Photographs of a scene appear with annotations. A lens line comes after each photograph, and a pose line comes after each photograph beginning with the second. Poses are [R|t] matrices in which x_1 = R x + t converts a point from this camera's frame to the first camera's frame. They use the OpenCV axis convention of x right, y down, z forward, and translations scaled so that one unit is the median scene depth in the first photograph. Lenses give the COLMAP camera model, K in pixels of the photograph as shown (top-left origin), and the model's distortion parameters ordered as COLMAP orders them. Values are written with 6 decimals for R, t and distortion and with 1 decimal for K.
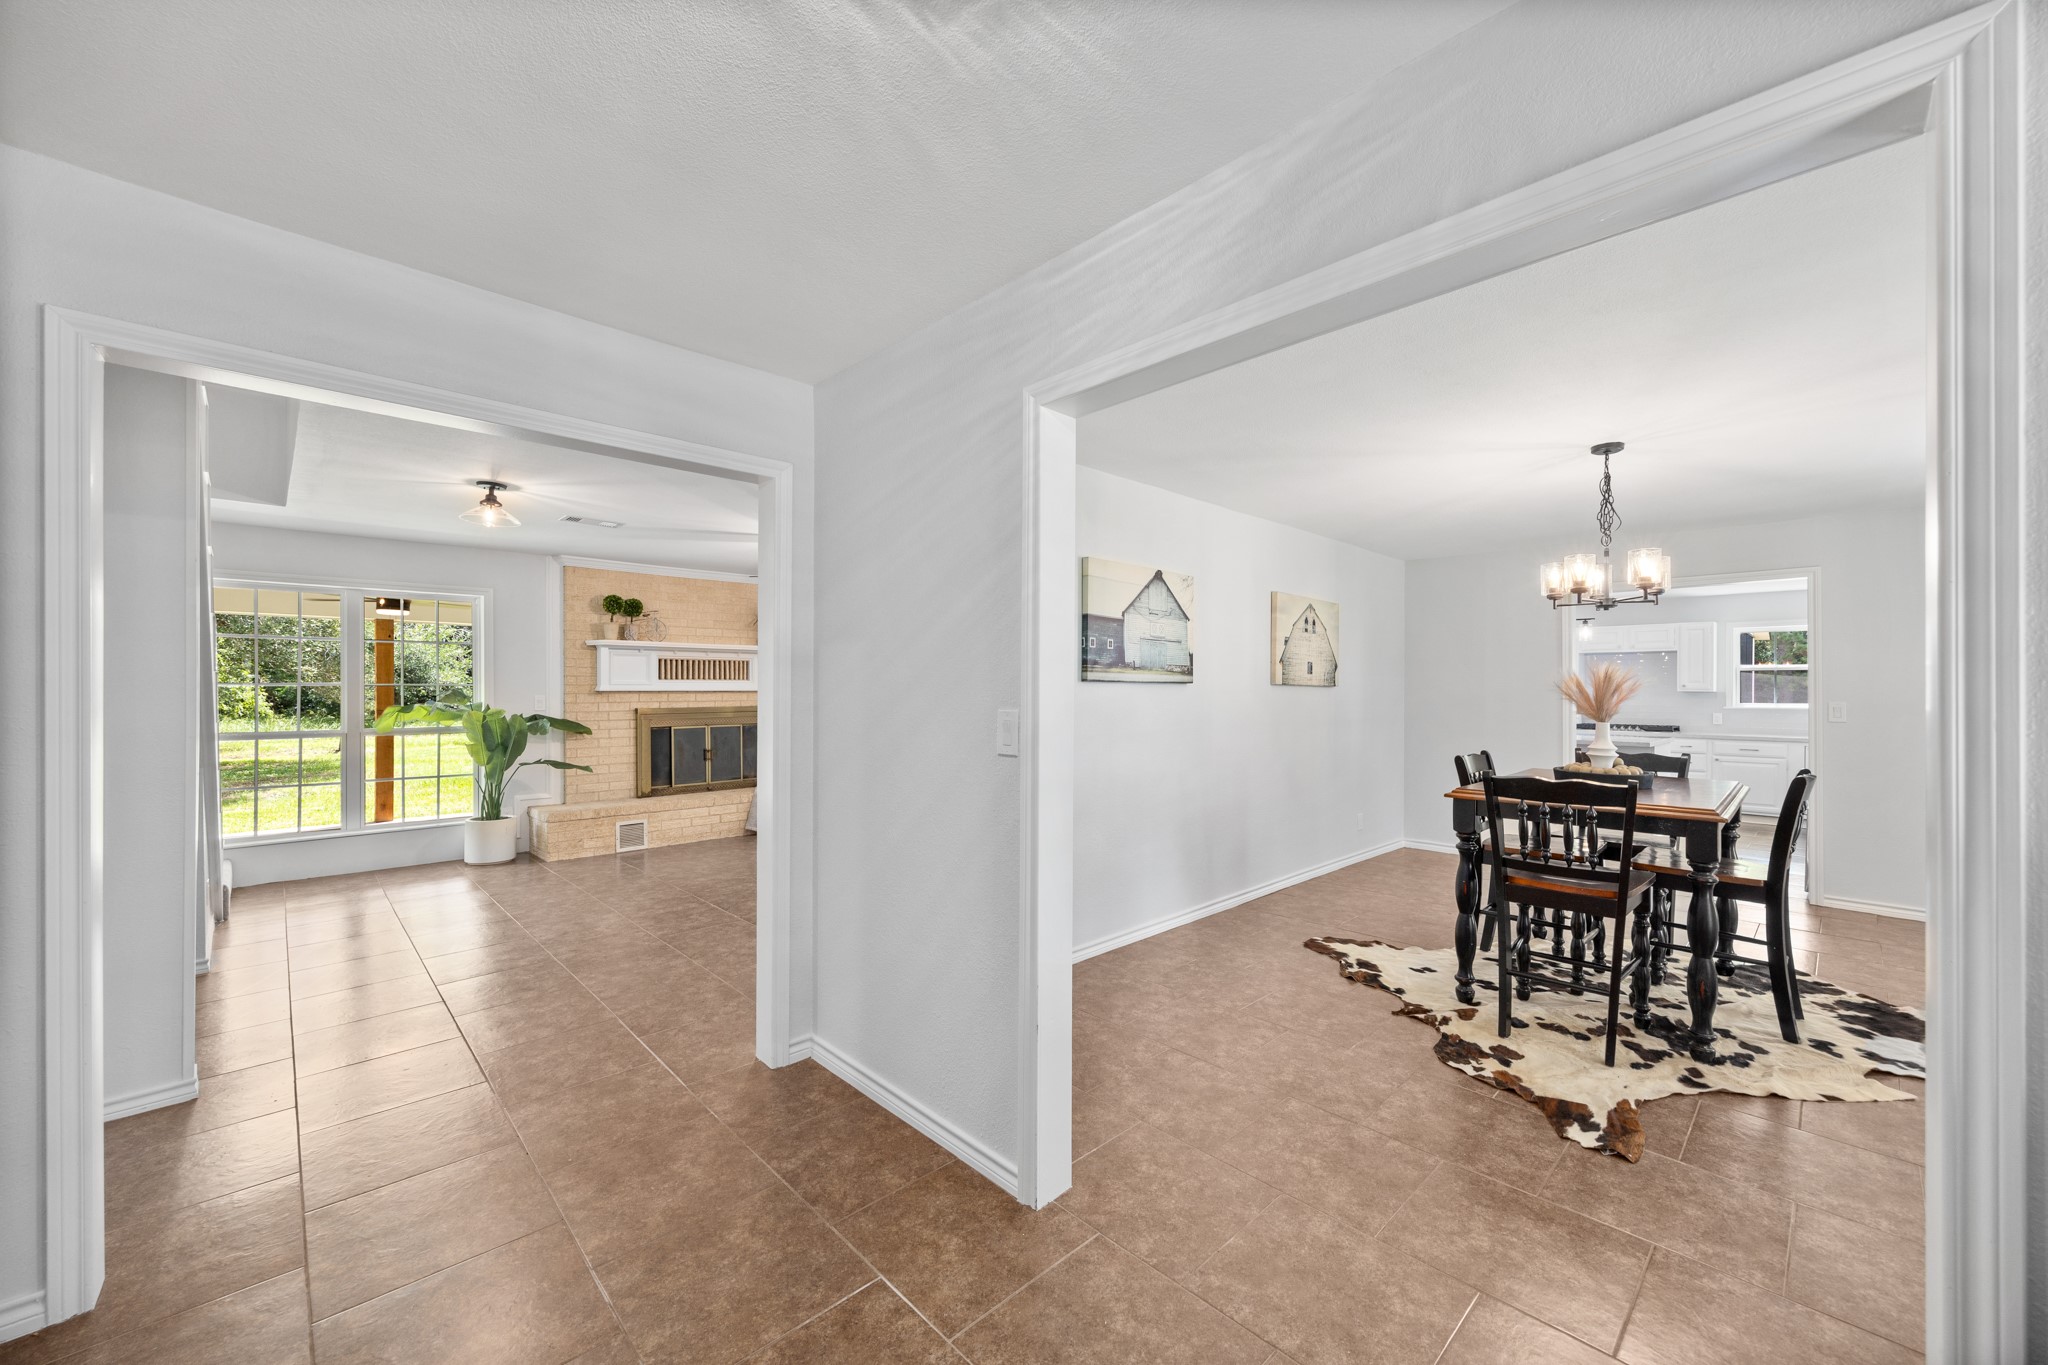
lens RADIAL K [[788.2, 0, 1018.5], [0, 788.2, 691.8], [0, 0, 1]] dist [0.019103, -0.000102]
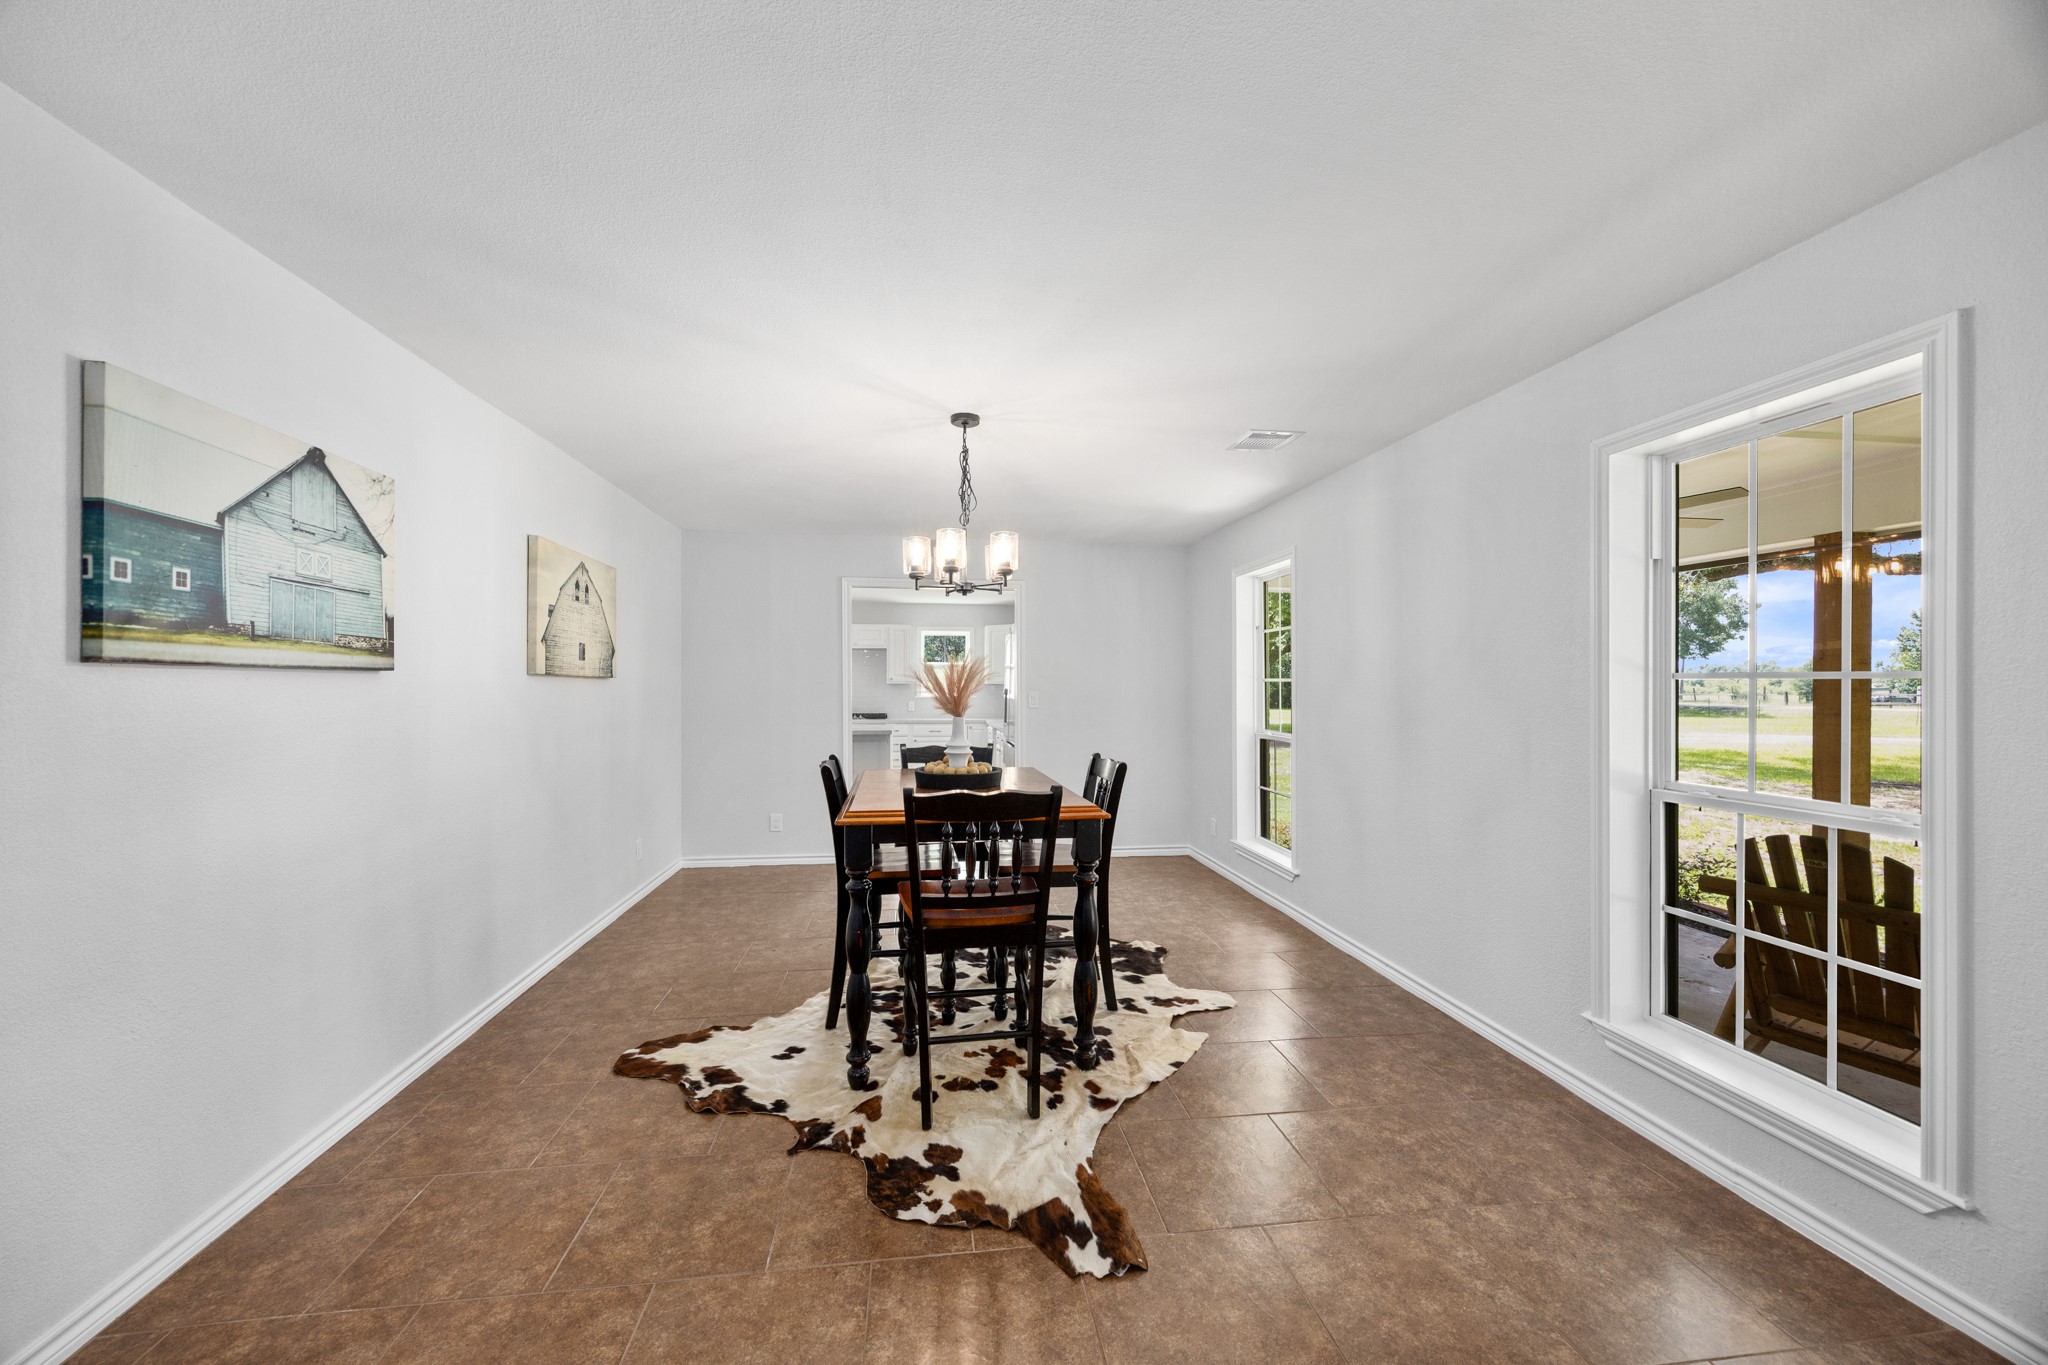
lens RADIAL K [[780.0, 0, 1023.9], [0, 780.0, 685.5], [0, 0, 1]] dist [-0.001113, -0.000339]
pose [[0.580290, -0.003935, 0.814400, 0.035978], [0.003249, 0.999992, 0.002517, 0.000088], [-0.814403, 0.001185, 0.580298, 0.373904]]
